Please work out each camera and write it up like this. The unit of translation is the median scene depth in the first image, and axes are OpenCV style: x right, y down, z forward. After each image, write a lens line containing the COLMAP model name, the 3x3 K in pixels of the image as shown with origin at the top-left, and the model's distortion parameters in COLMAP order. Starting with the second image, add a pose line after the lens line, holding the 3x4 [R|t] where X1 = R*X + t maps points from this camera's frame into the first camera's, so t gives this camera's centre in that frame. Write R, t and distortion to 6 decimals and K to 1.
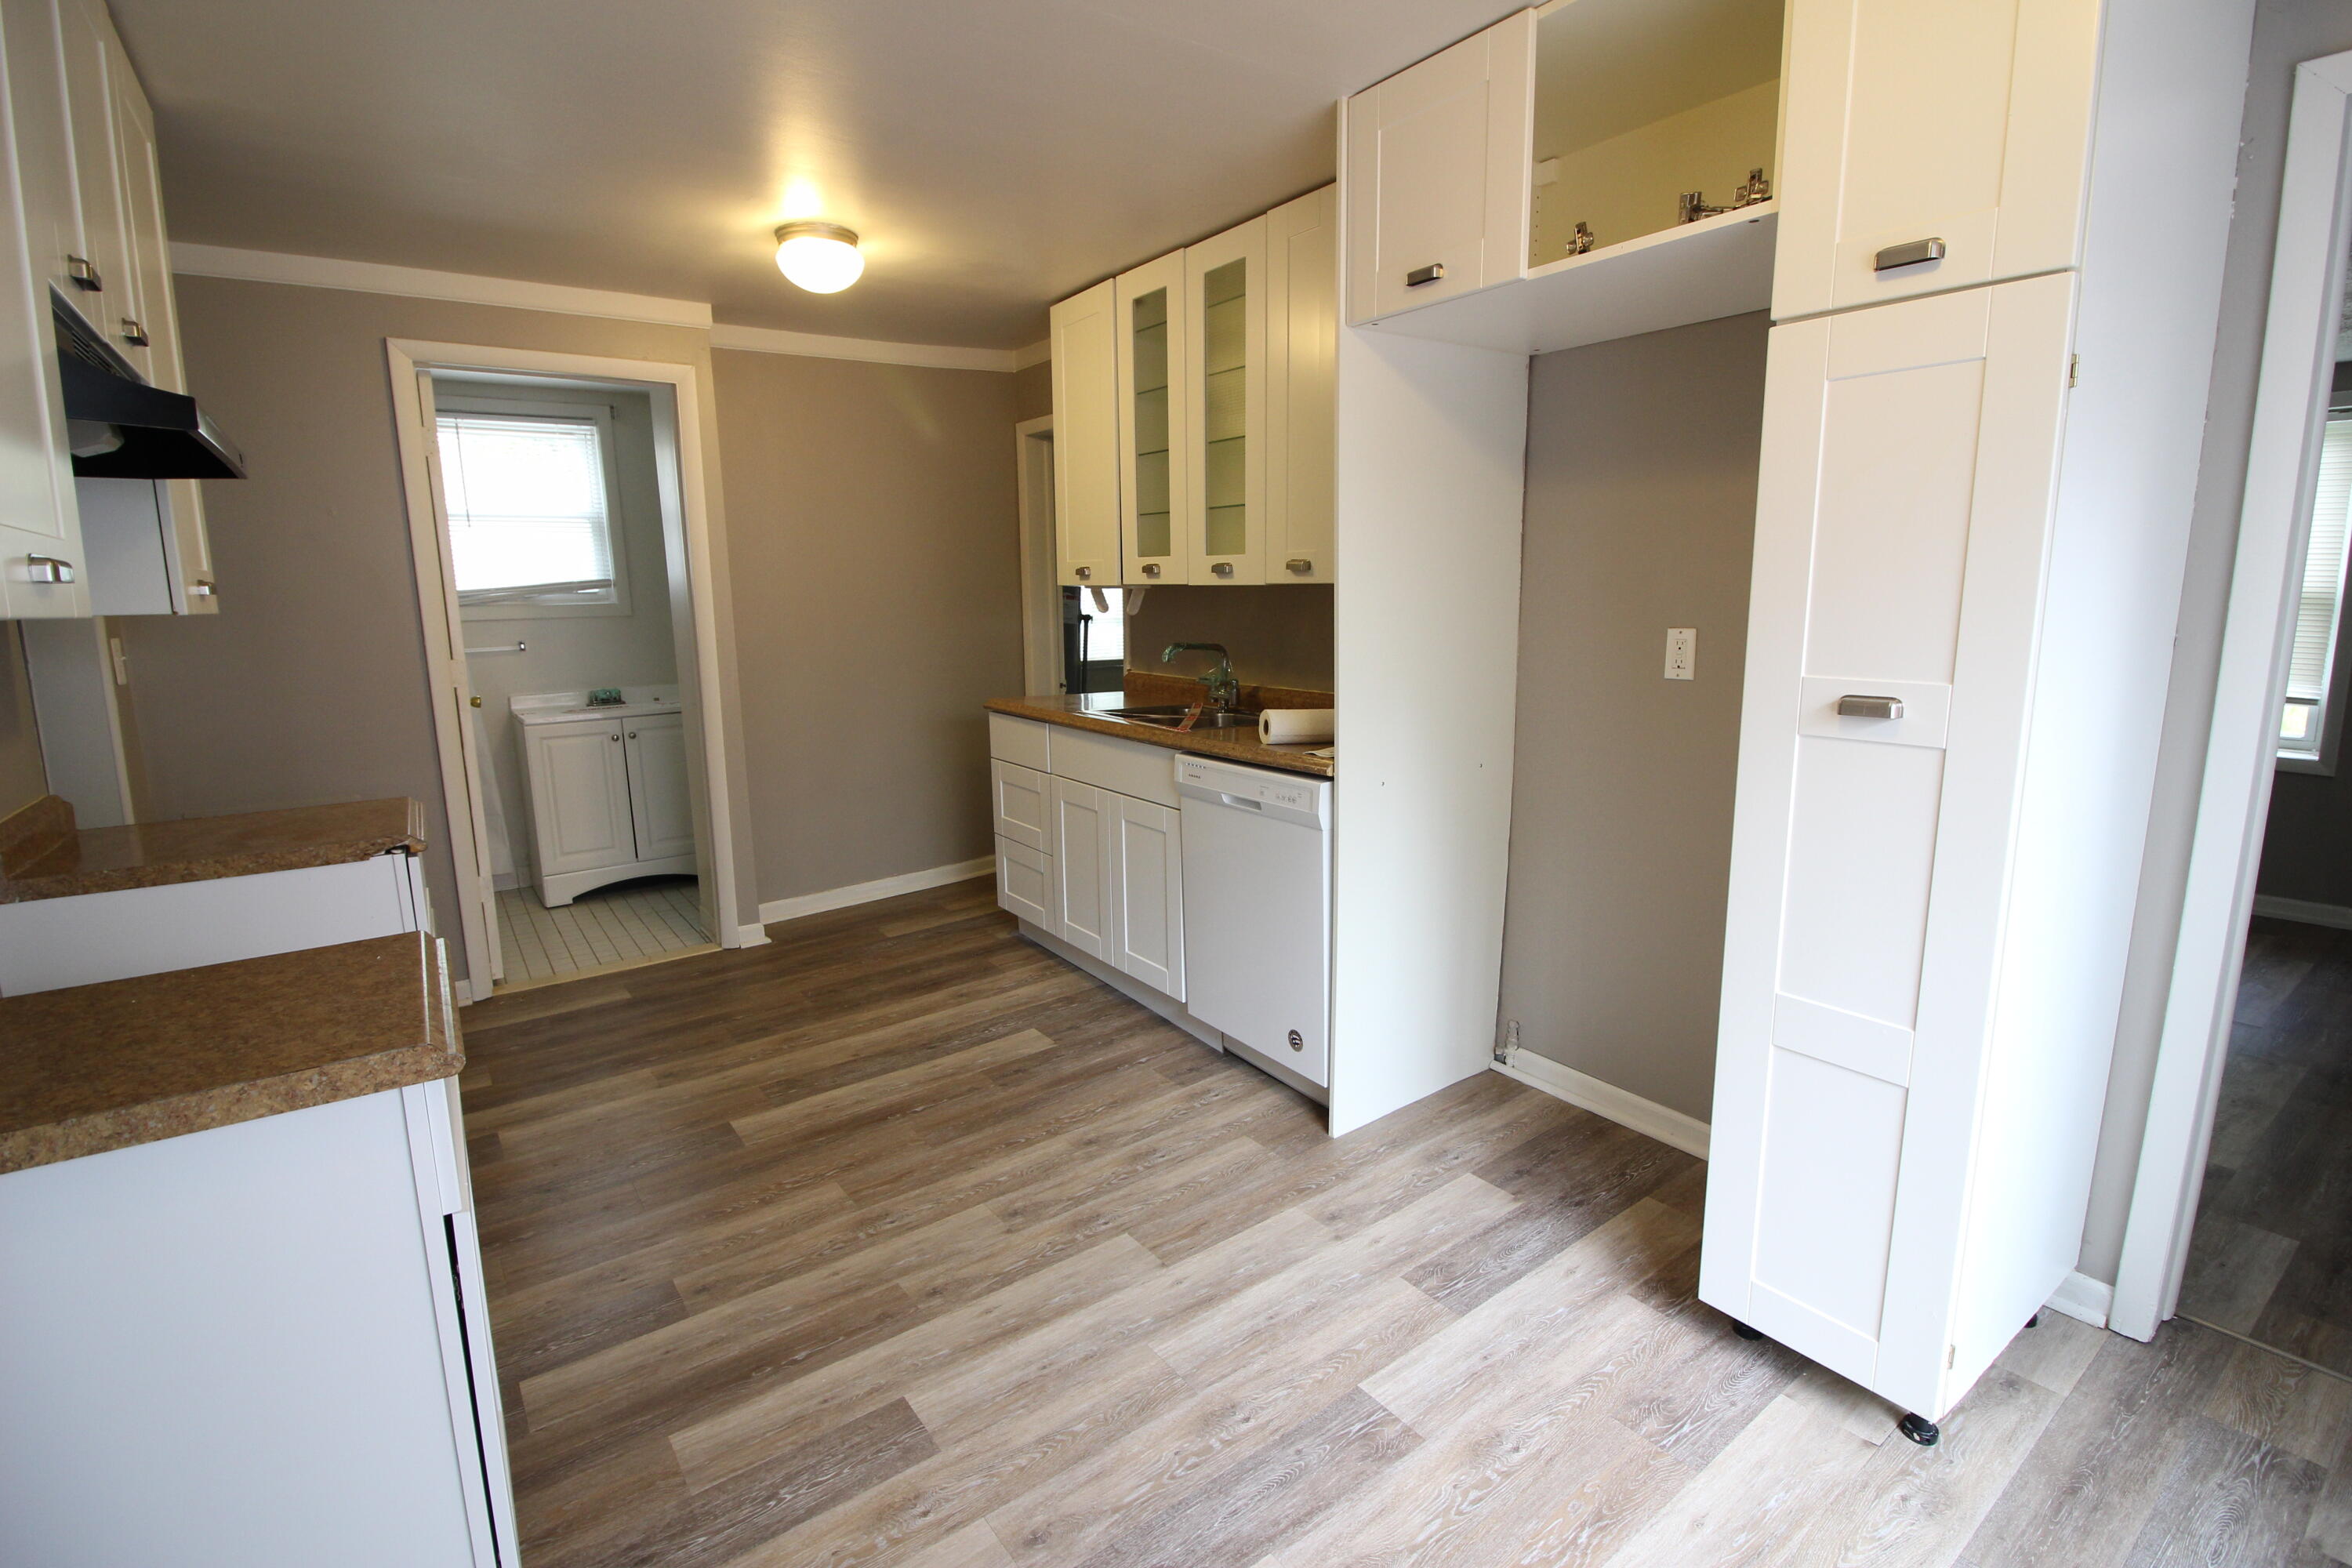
lens RADIAL K [[1112.9, 0, 1168.8], [0, 1112.9, 780.9], [0, 0, 1]] dist [-0.000999, -0.000583]
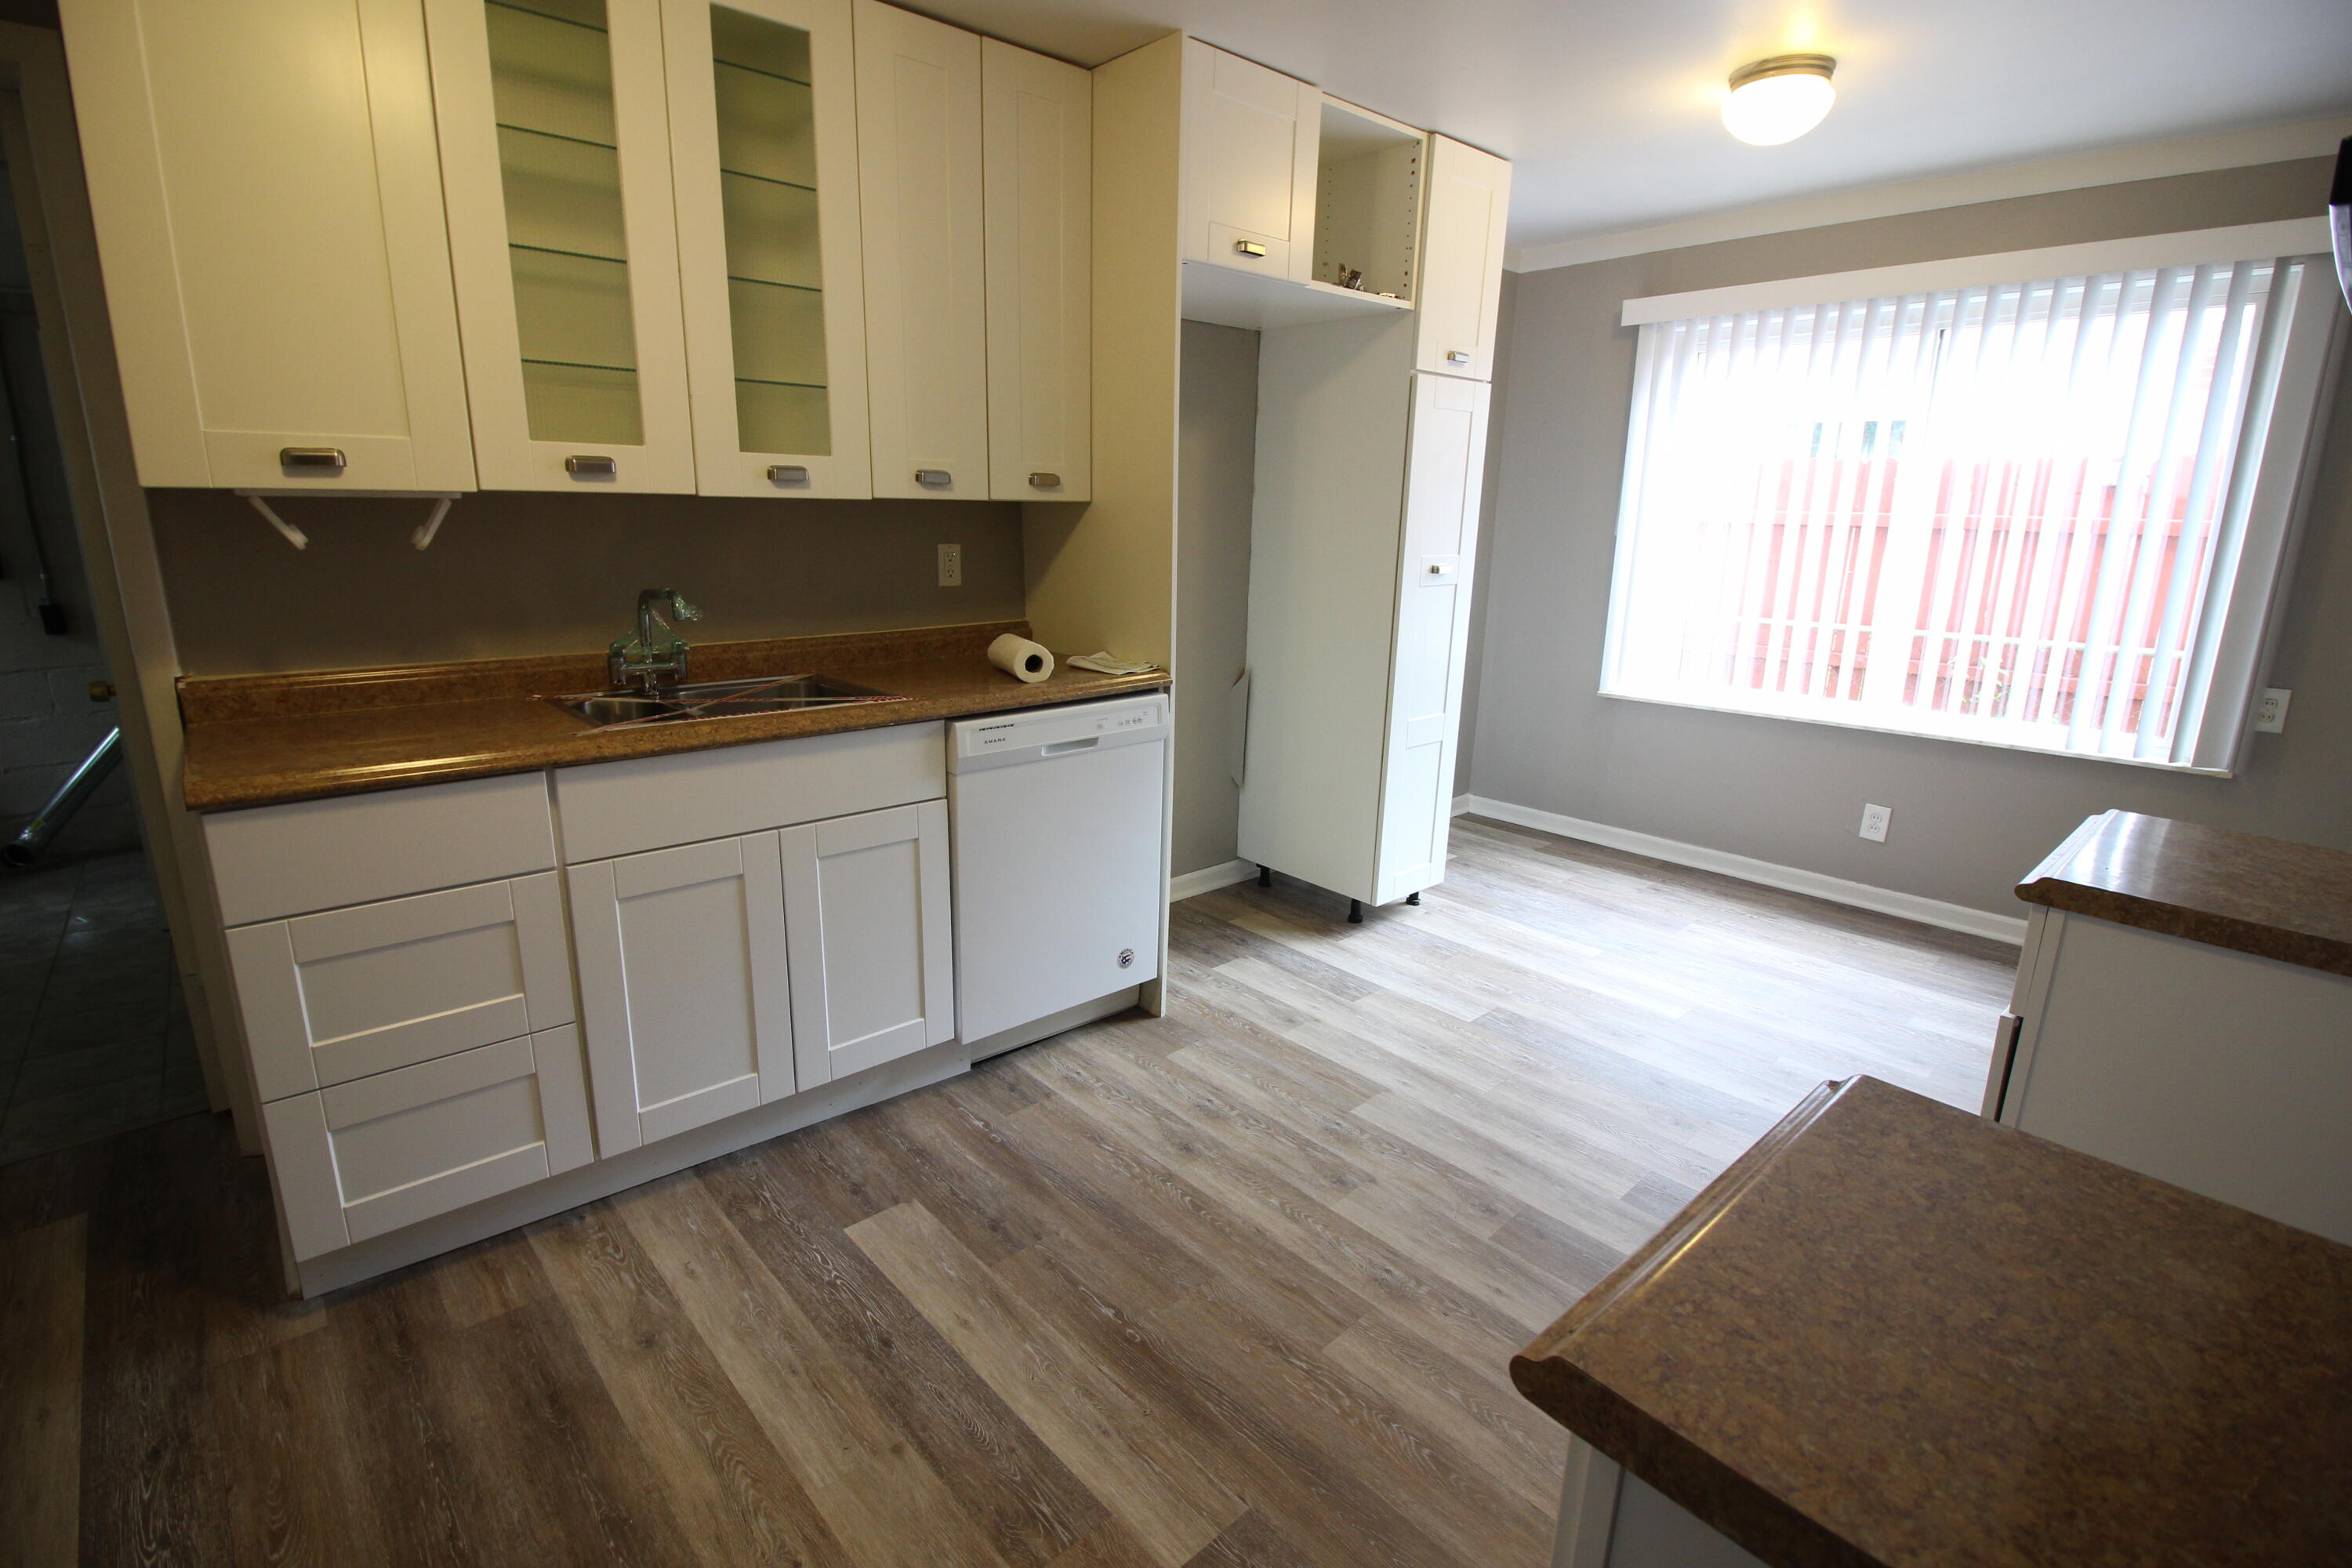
lens RADIAL K [[1112.9, 0, 1168.8], [0, 1112.9, 780.9], [0, 0, 1]] dist [-0.000999, -0.000583]
pose [[-0.135171, -0.230672, 0.963597, -0.793598], [0.158488, 0.954967, 0.250839, -0.162005], [-0.978065, 0.186624, -0.092525, 0.977317]]
